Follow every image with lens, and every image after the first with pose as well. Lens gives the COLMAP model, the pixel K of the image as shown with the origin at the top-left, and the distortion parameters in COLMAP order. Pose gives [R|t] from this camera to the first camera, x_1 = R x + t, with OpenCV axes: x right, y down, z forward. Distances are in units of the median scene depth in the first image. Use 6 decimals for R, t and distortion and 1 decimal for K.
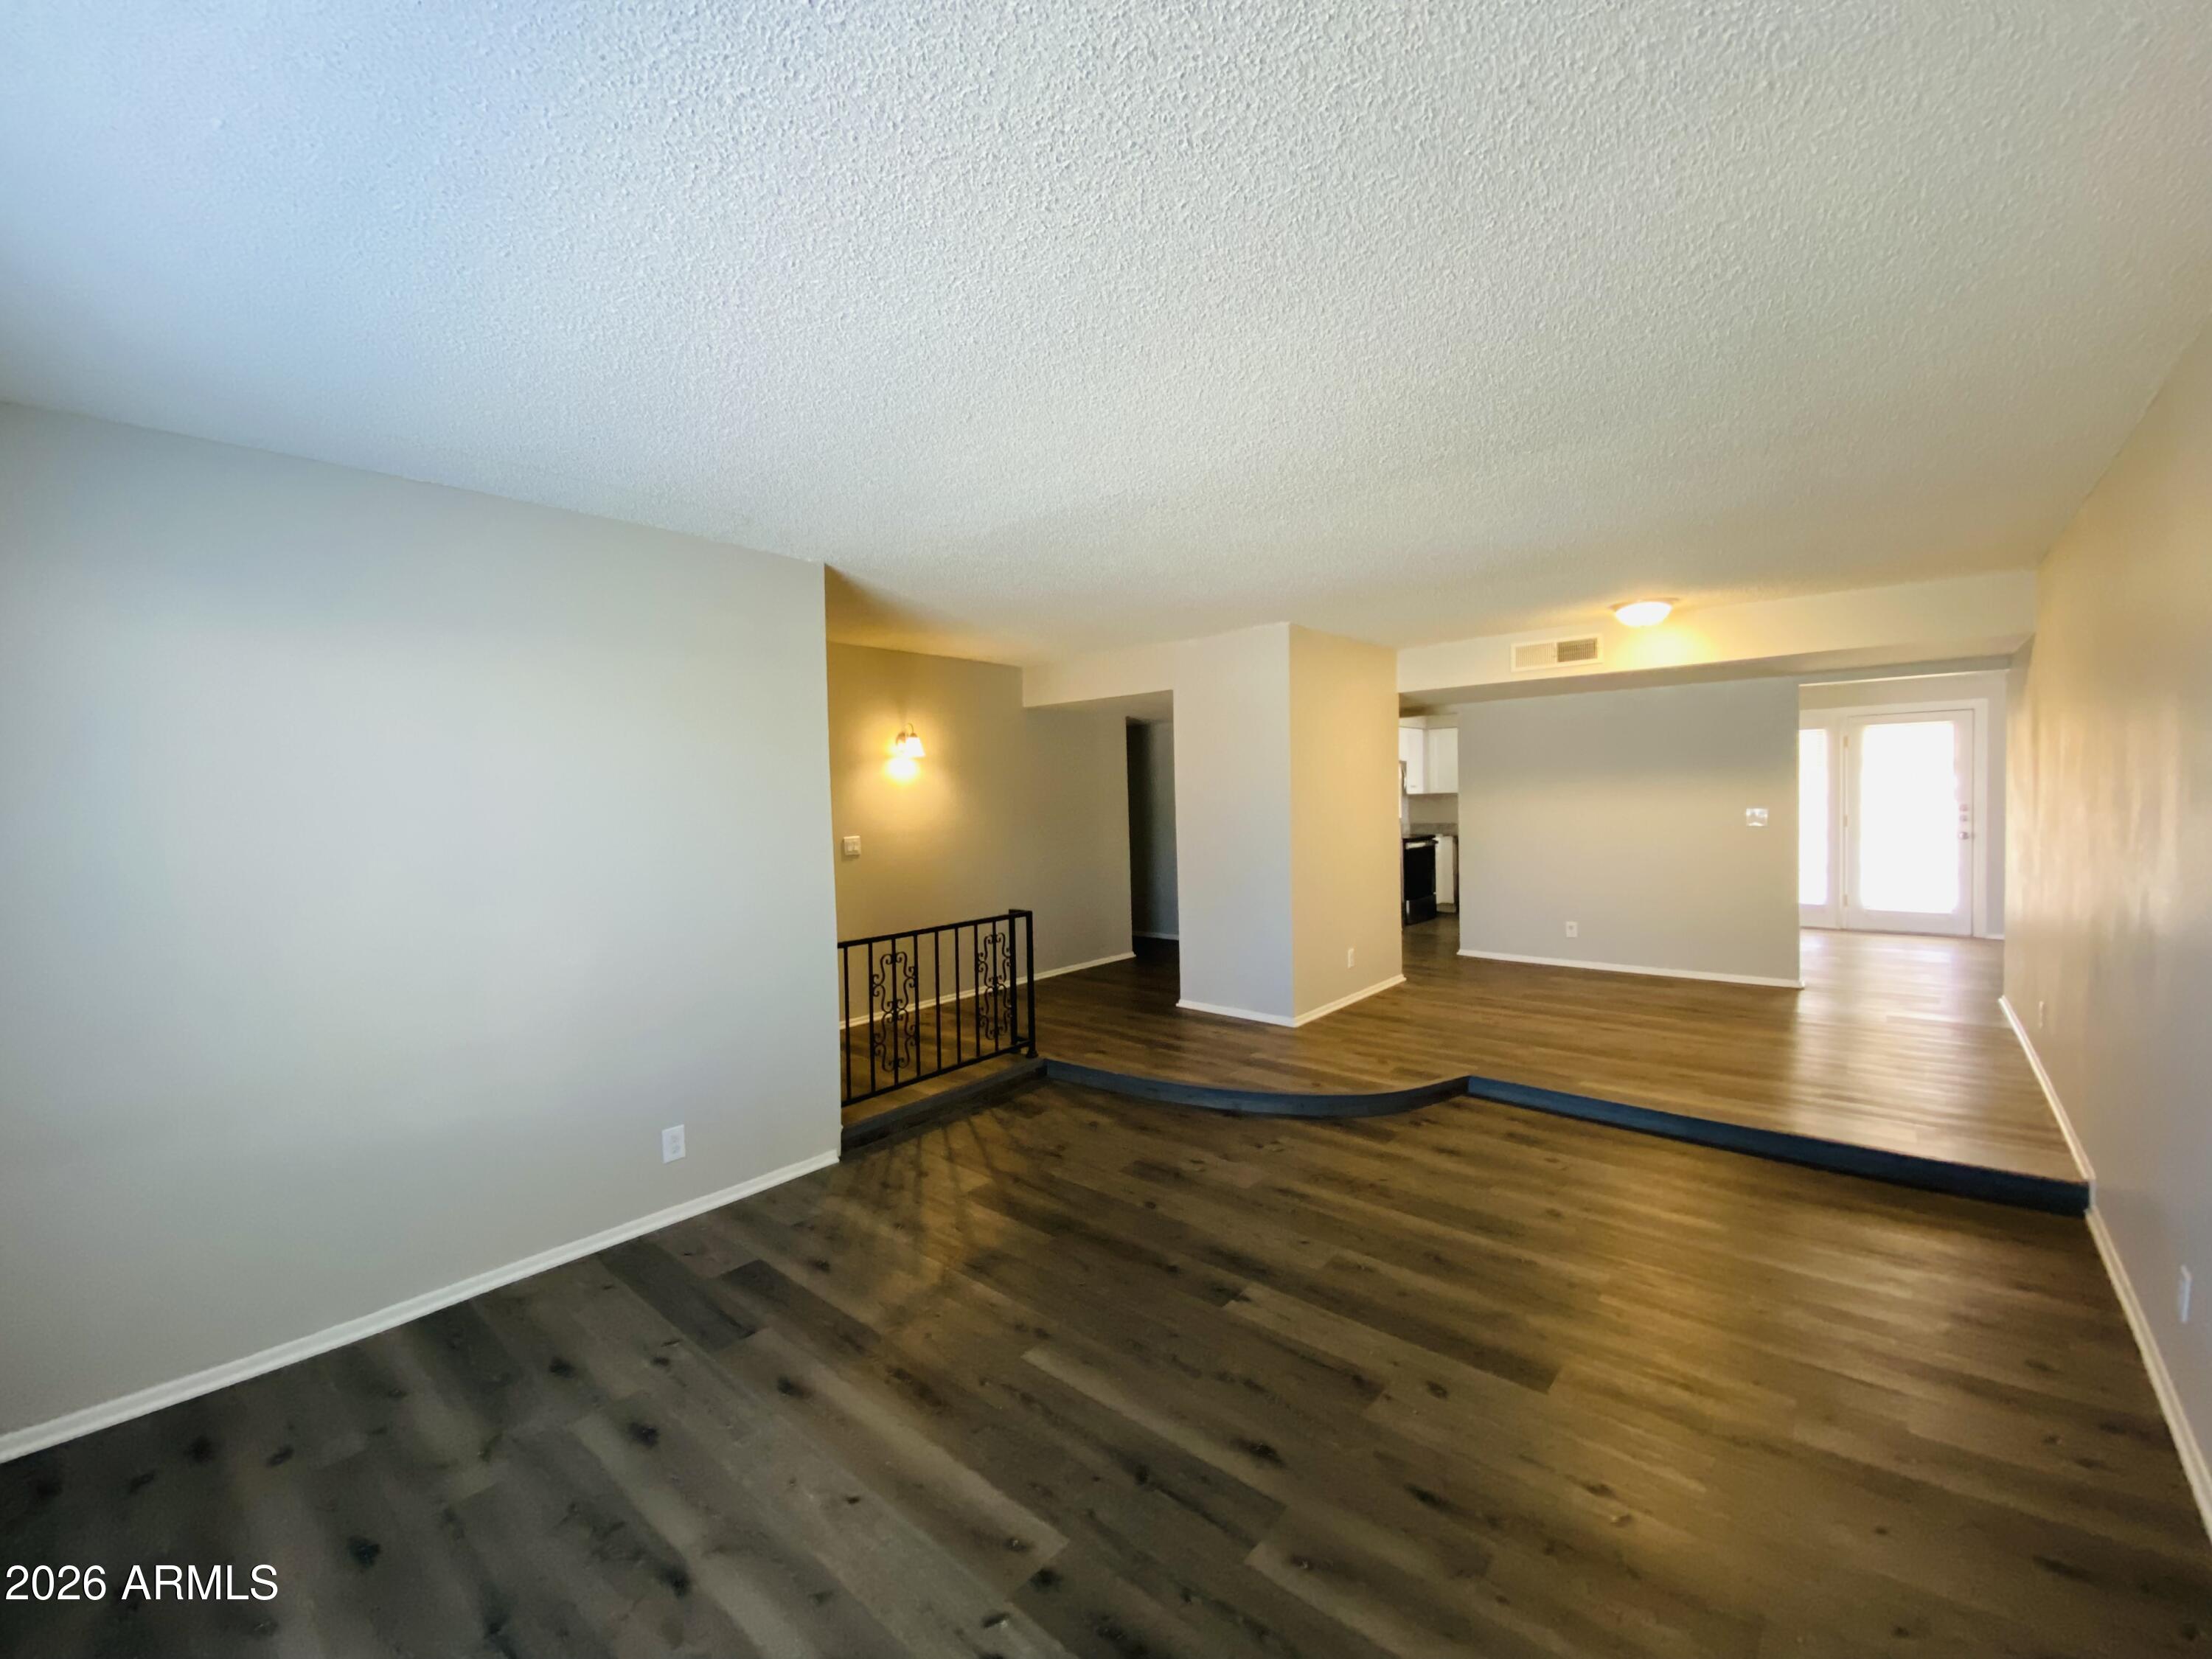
lens RADIAL K [[891.1, 0, 1106.0], [0, 891.1, 829.5], [0, 0, 1]] dist [0.030721, -0.024770]
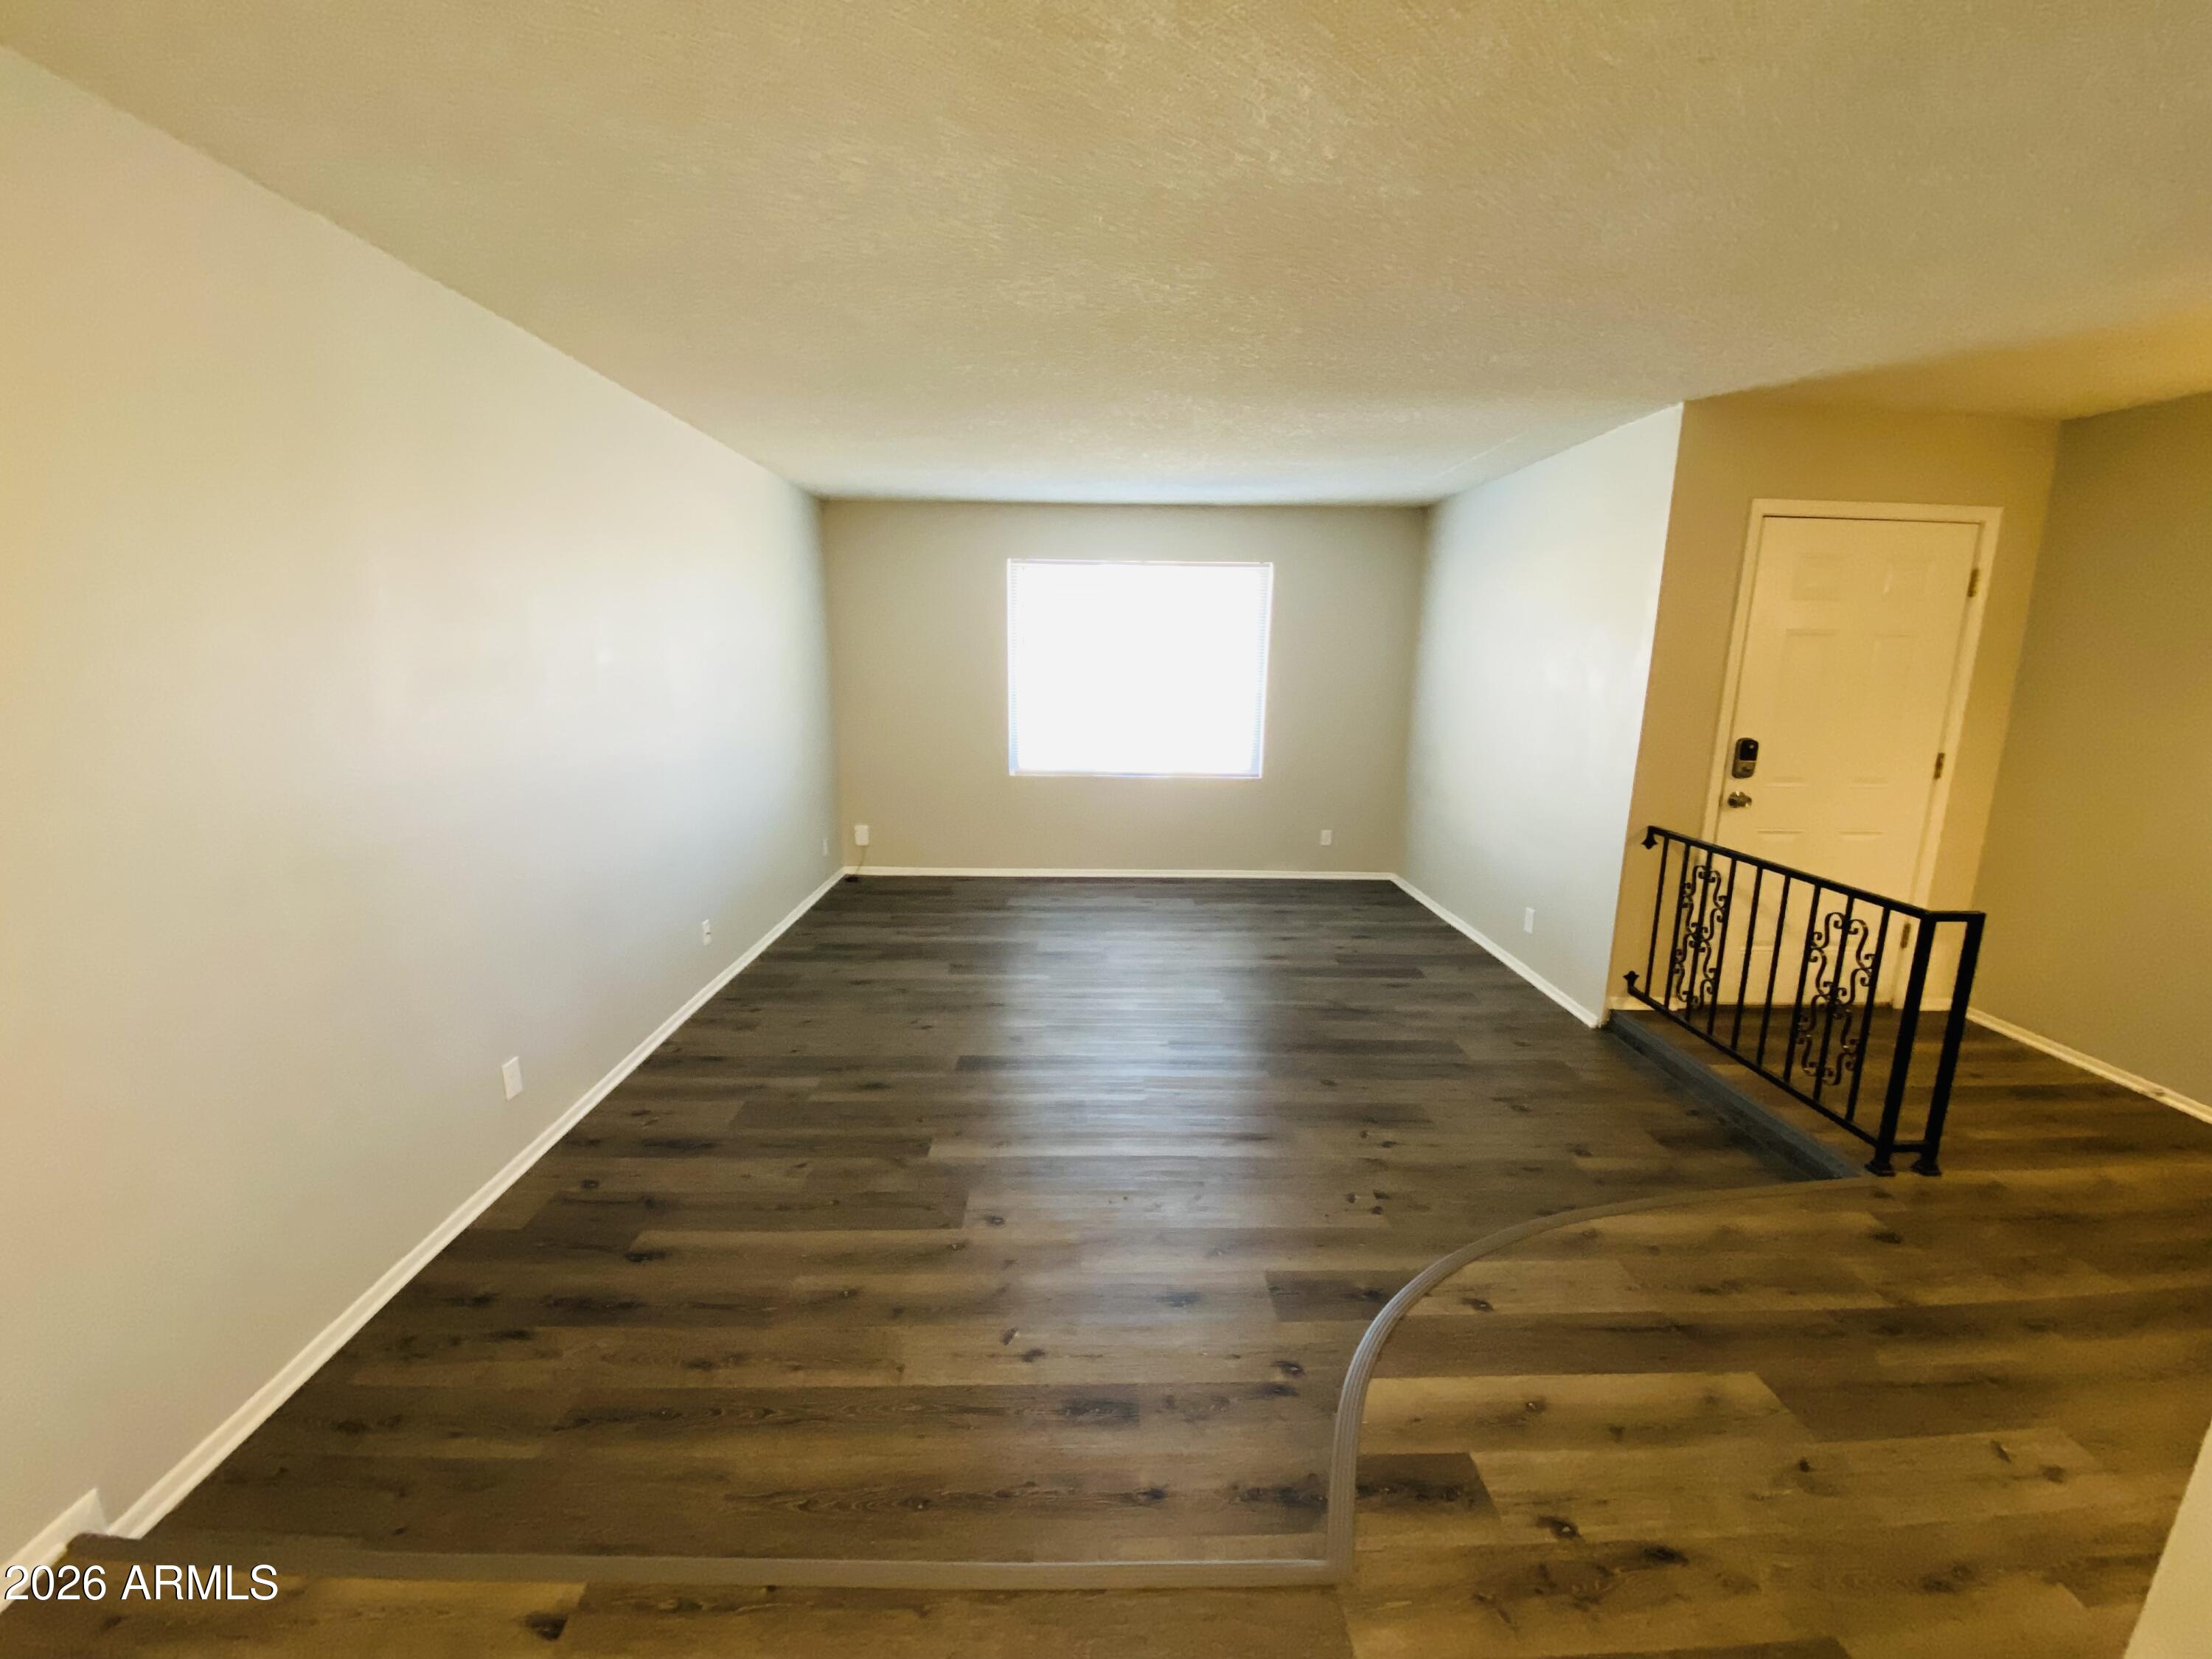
lens RADIAL K [[891.1, 0, 1106.0], [0, 891.1, 829.5], [0, 0, 1]] dist [0.030721, -0.024770]
pose [[-0.739761, 0.150582, -0.655804, 0.757878], [-0.020507, 0.969139, 0.245660, -0.091629], [0.672557, 0.195178, -0.713844, 1.323463]]
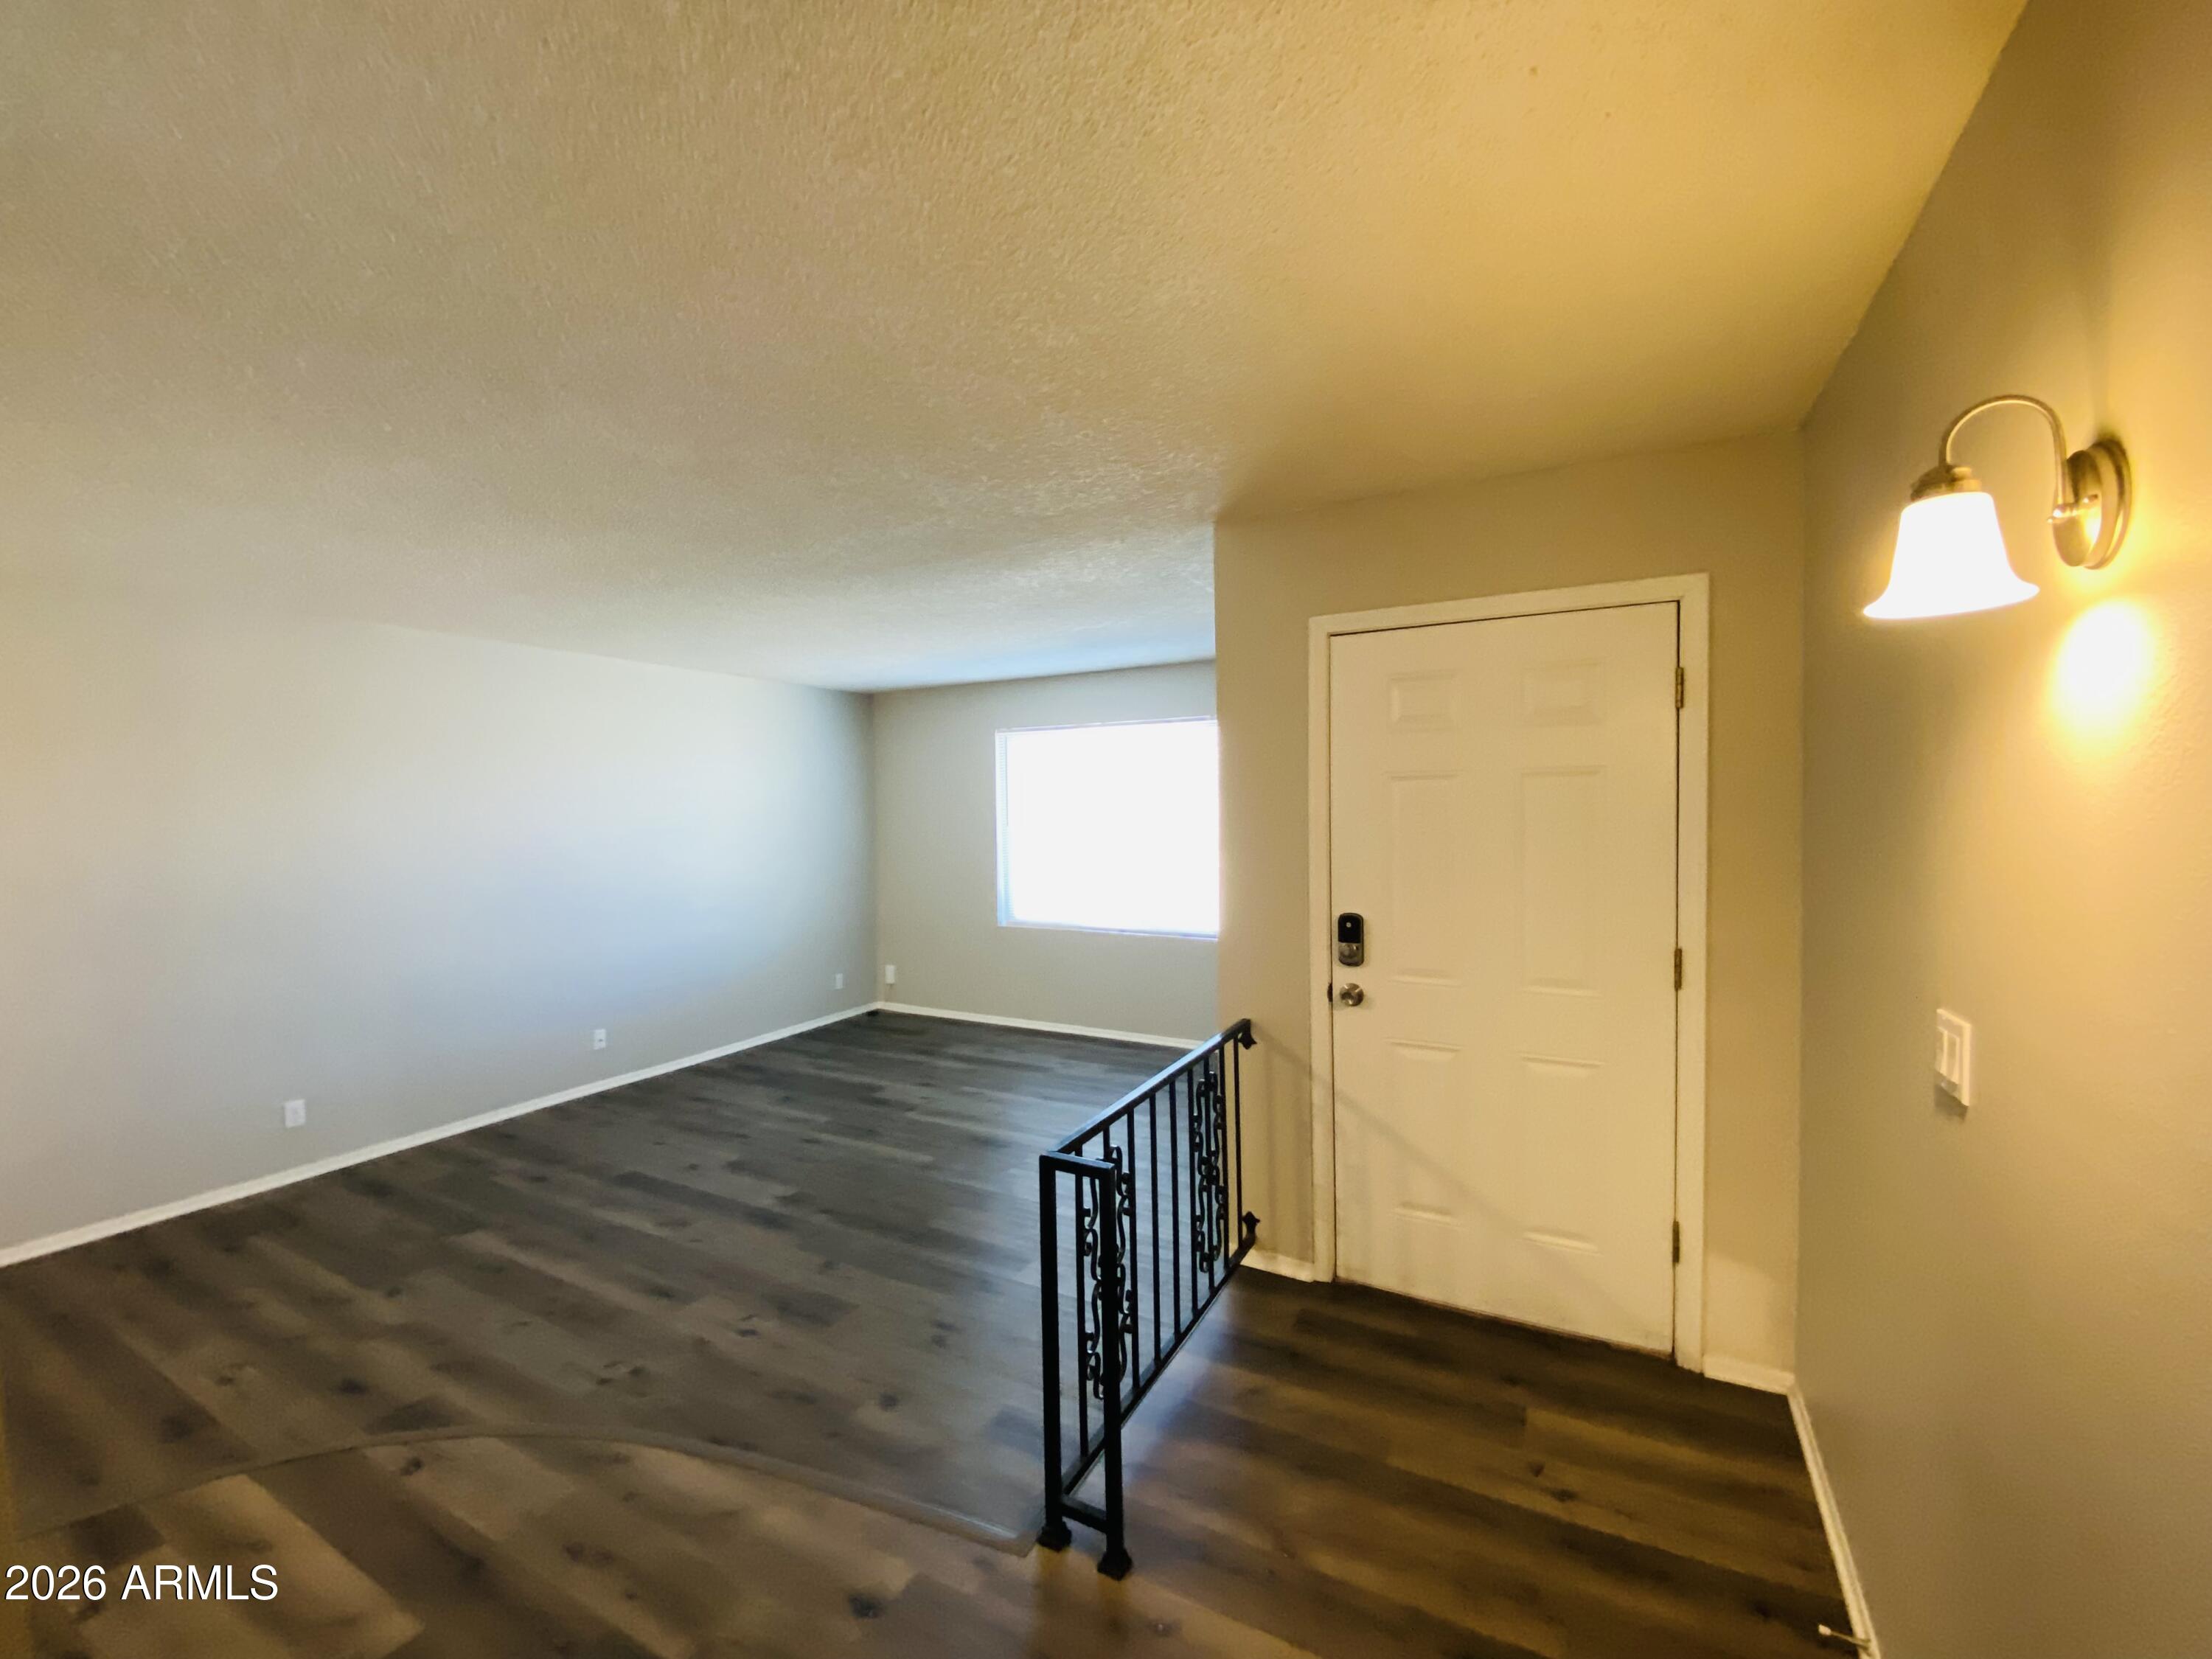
lens RADIAL K [[891.1, 0, 1106.0], [0, 891.1, 829.5], [0, 0, 1]] dist [0.030721, -0.024770]
pose [[-0.976214, 0.049142, -0.211165, -0.052843], [0.034267, 0.996704, 0.073537, -0.092327], [0.214082, 0.064551, -0.974680, 1.740381]]
